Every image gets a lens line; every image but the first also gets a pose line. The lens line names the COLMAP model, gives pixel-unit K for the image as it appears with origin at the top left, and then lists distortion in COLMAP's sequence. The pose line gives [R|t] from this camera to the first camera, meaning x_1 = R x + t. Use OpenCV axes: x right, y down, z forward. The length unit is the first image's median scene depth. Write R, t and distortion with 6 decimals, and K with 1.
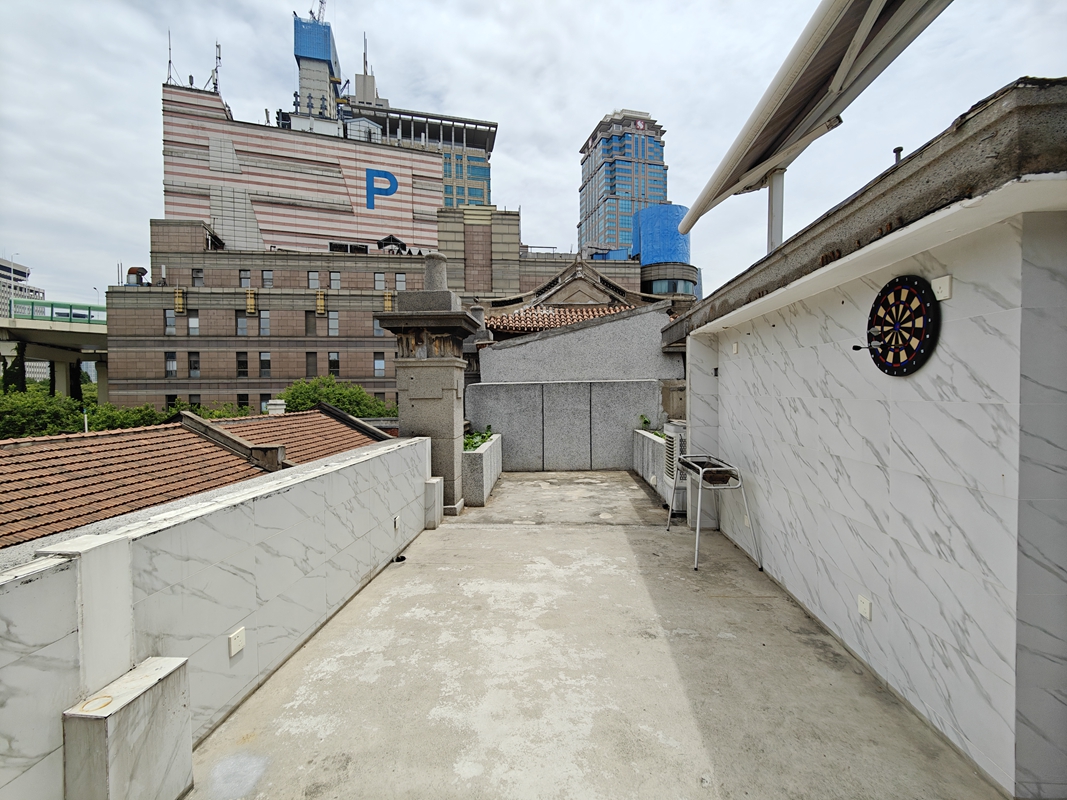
lens RADIAL K [[464.5, 0, 534.6], [0, 464.5, 403.1], [0, 0, 1]] dist [0.025992, -0.017961]
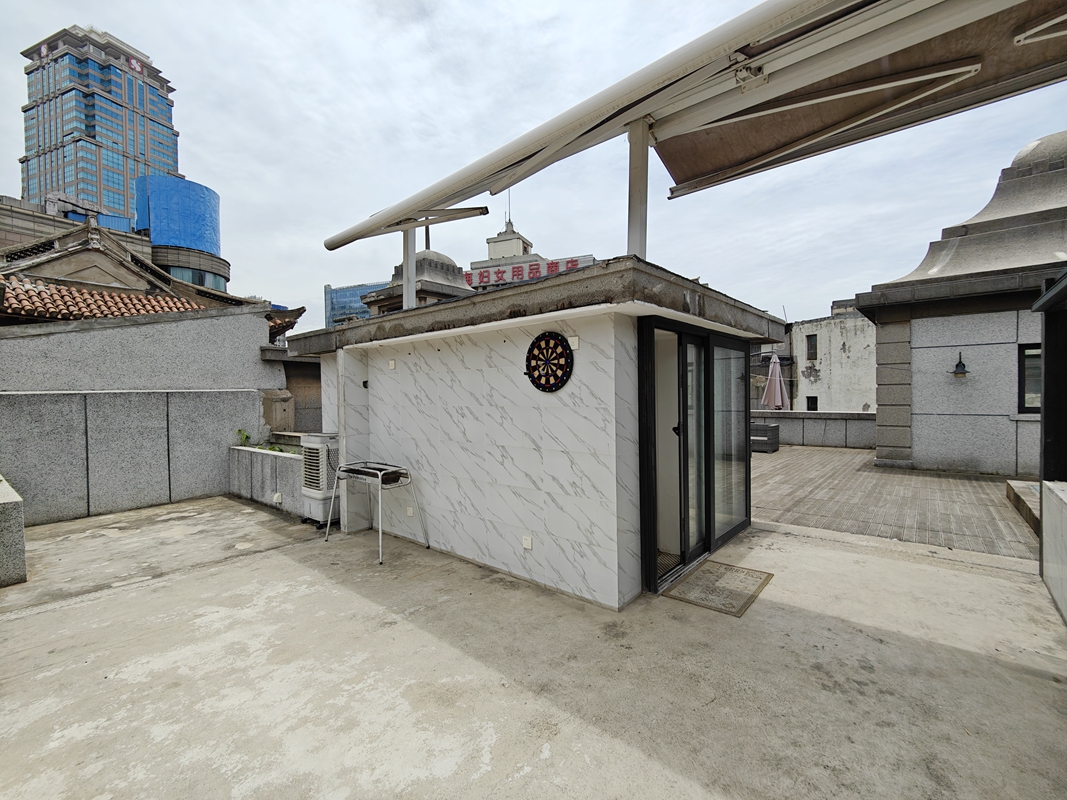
lens RADIAL K [[468.2, 0, 533.5], [0, 468.2, 400.0], [0, 0, 1]] dist [0.016087, -0.006859]
pose [[0.603455, -0.008928, 0.797347, -0.345903], [0.030029, 0.999482, -0.011535, -0.007650], [-0.796831, 0.030905, 0.603411, 0.031788]]
